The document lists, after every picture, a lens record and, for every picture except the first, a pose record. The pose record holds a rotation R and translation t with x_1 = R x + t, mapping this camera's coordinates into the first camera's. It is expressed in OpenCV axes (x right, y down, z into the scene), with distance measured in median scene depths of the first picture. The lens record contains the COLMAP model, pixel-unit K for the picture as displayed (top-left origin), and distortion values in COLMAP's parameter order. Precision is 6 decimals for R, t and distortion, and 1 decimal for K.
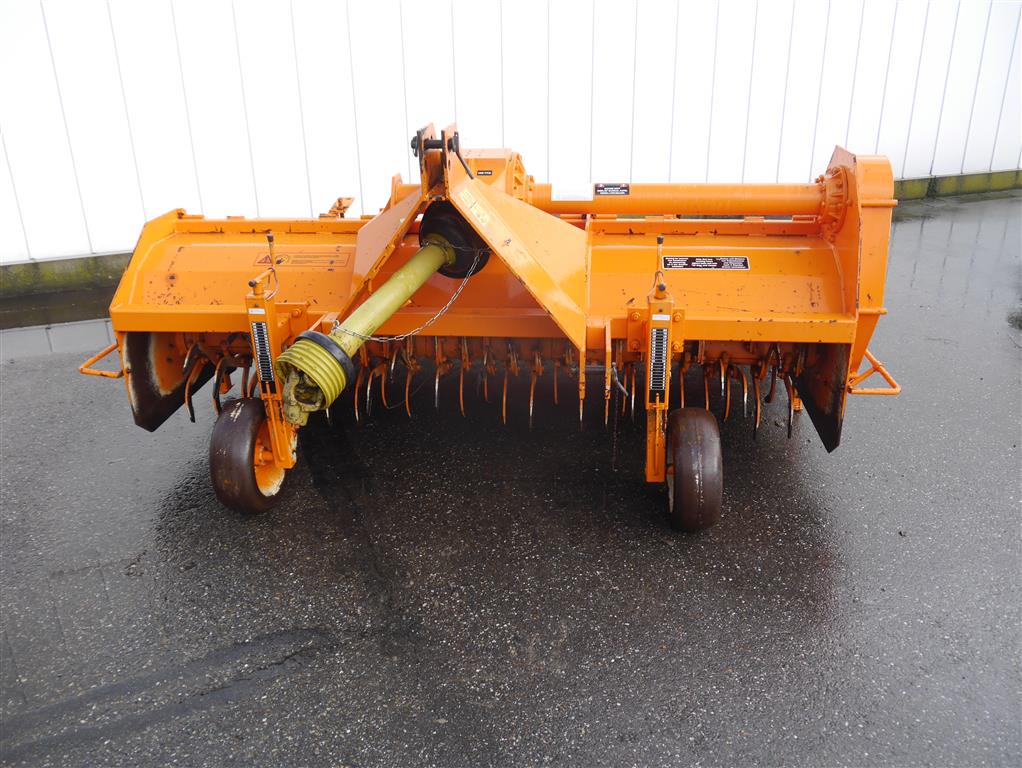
lens RADIAL K [[831.2, 0, 511.0], [0, 831.2, 384.0], [0, 0, 1]] dist [-0.041549, 0.011409]
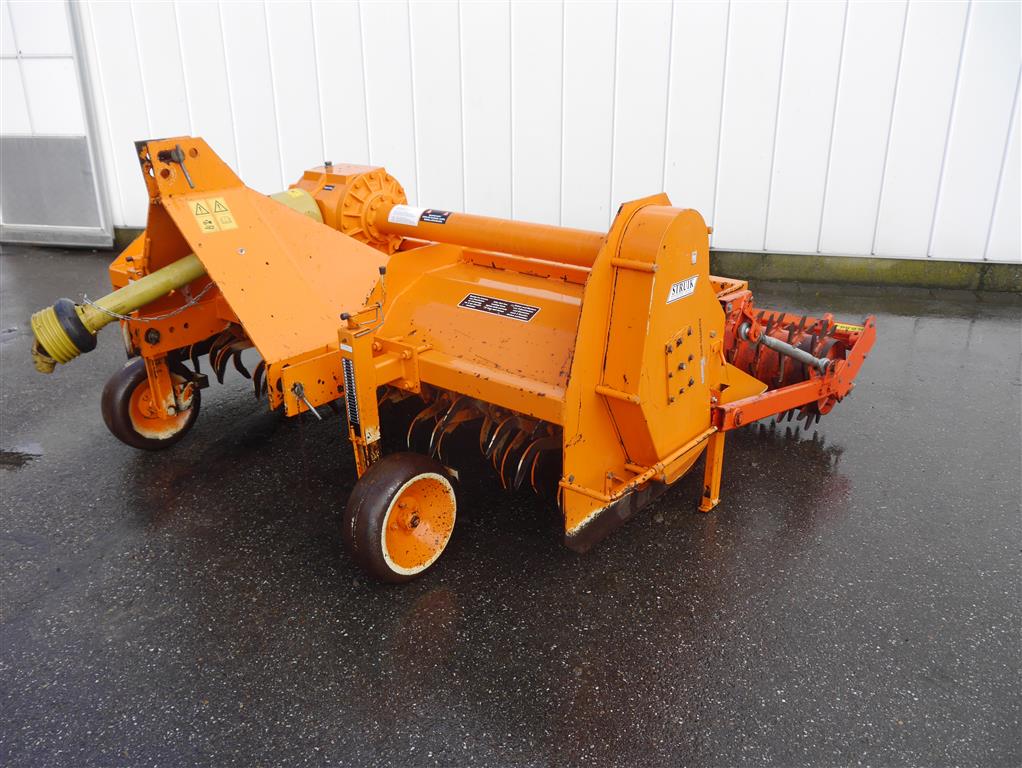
lens RADIAL K [[831.2, 0, 511.0], [0, 831.2, 384.0], [0, 0, 1]] dist [-0.041549, 0.011409]
pose [[0.833897, 0.210530, -0.510188, 0.741894], [-0.220500, 0.974494, 0.041722, -0.107084], [0.505959, 0.077704, 0.859050, 0.235703]]
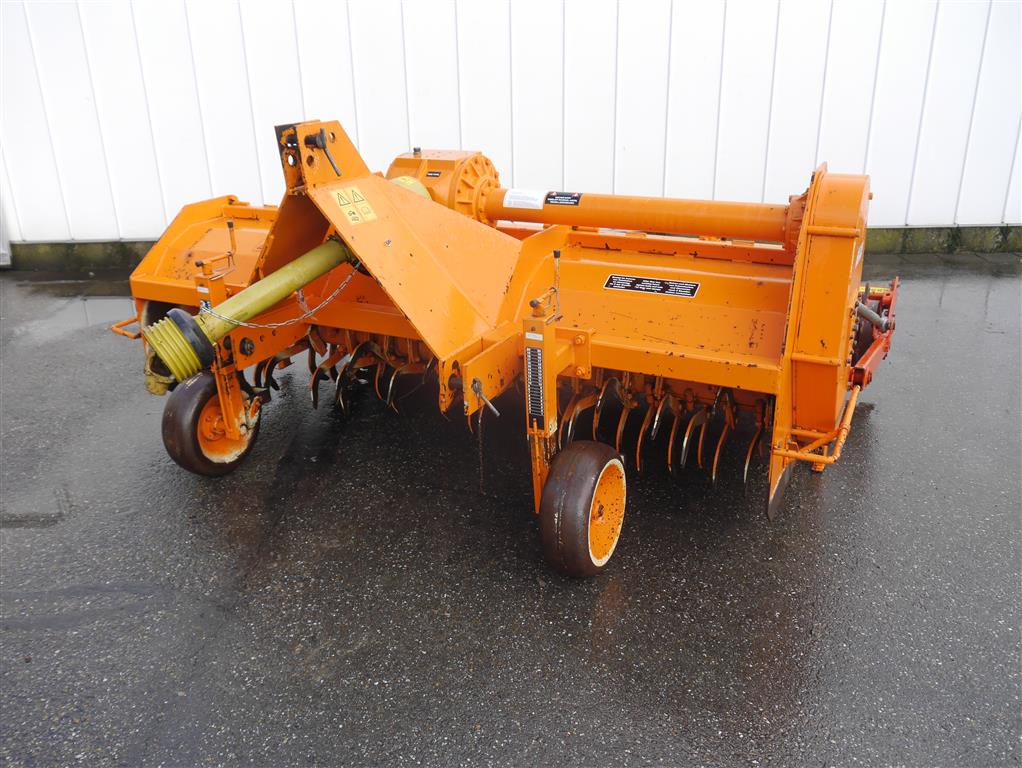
lens RADIAL K [[831.2, 0, 511.0], [0, 831.2, 384.0], [0, 0, 1]] dist [-0.041549, 0.011409]
pose [[0.933141, 0.132386, -0.334247, 0.415055], [-0.136867, 0.990537, 0.010222, -0.029714], [0.332437, 0.036208, 0.942430, 0.108136]]
